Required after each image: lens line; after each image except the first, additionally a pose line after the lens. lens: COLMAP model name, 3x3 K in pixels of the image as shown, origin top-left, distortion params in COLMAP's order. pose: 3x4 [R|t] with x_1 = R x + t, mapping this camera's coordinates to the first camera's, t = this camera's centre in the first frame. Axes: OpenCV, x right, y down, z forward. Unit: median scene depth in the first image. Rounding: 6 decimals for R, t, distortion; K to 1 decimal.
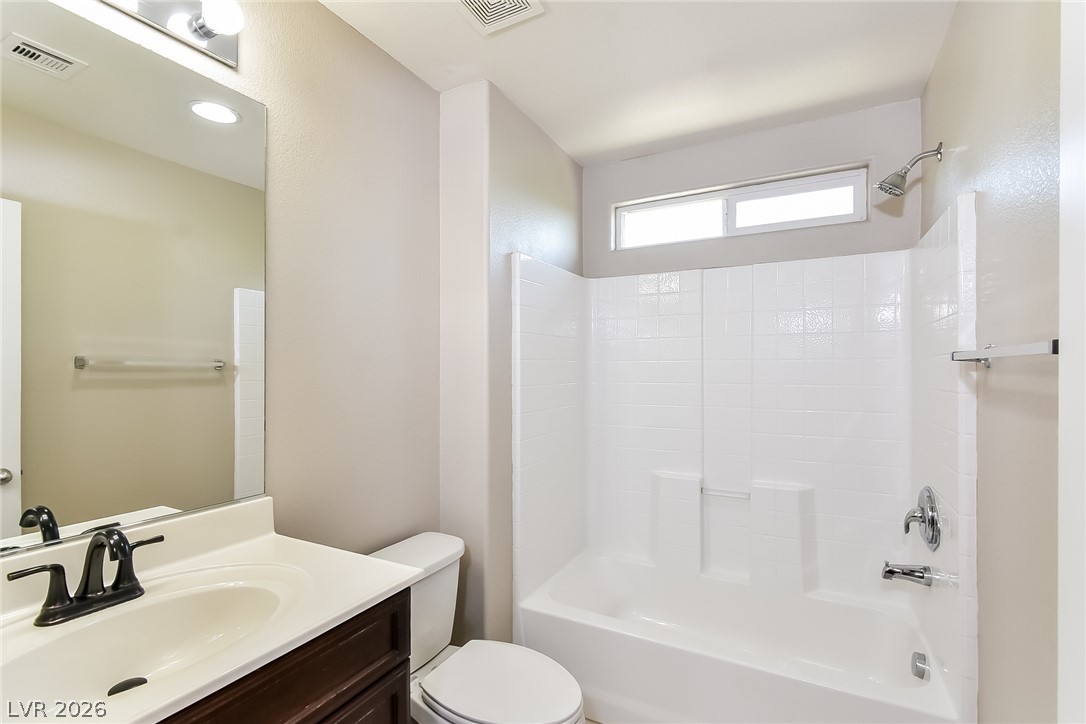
lens RADIAL K [[491.5, 0, 542.9], [0, 491.5, 363.1], [0, 0, 1]] dist [0.002112, -0.000699]
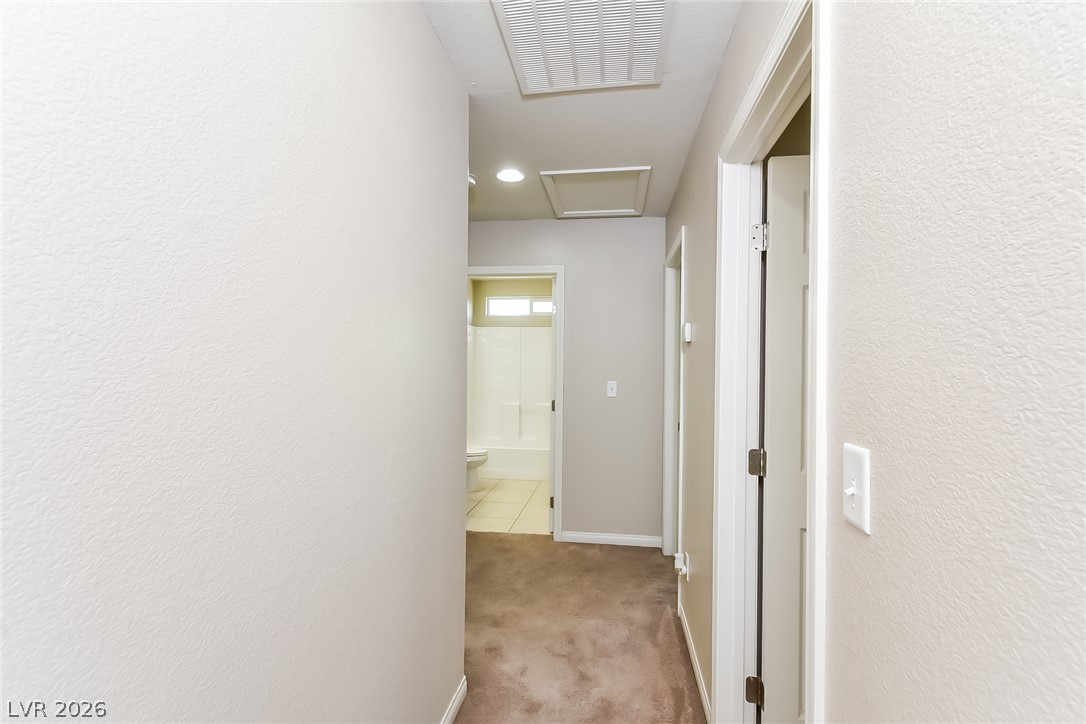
lens RADIAL K [[491.5, 0, 544.2], [0, 491.5, 362.4], [0, 0, 1]] dist [0.002112, -0.000699]
pose [[0.940630, 0.015228, 0.339092, -0.451496], [-0.014741, 0.999883, -0.004010, 0.008562], [-0.339114, -0.001227, 0.940745, -1.522103]]
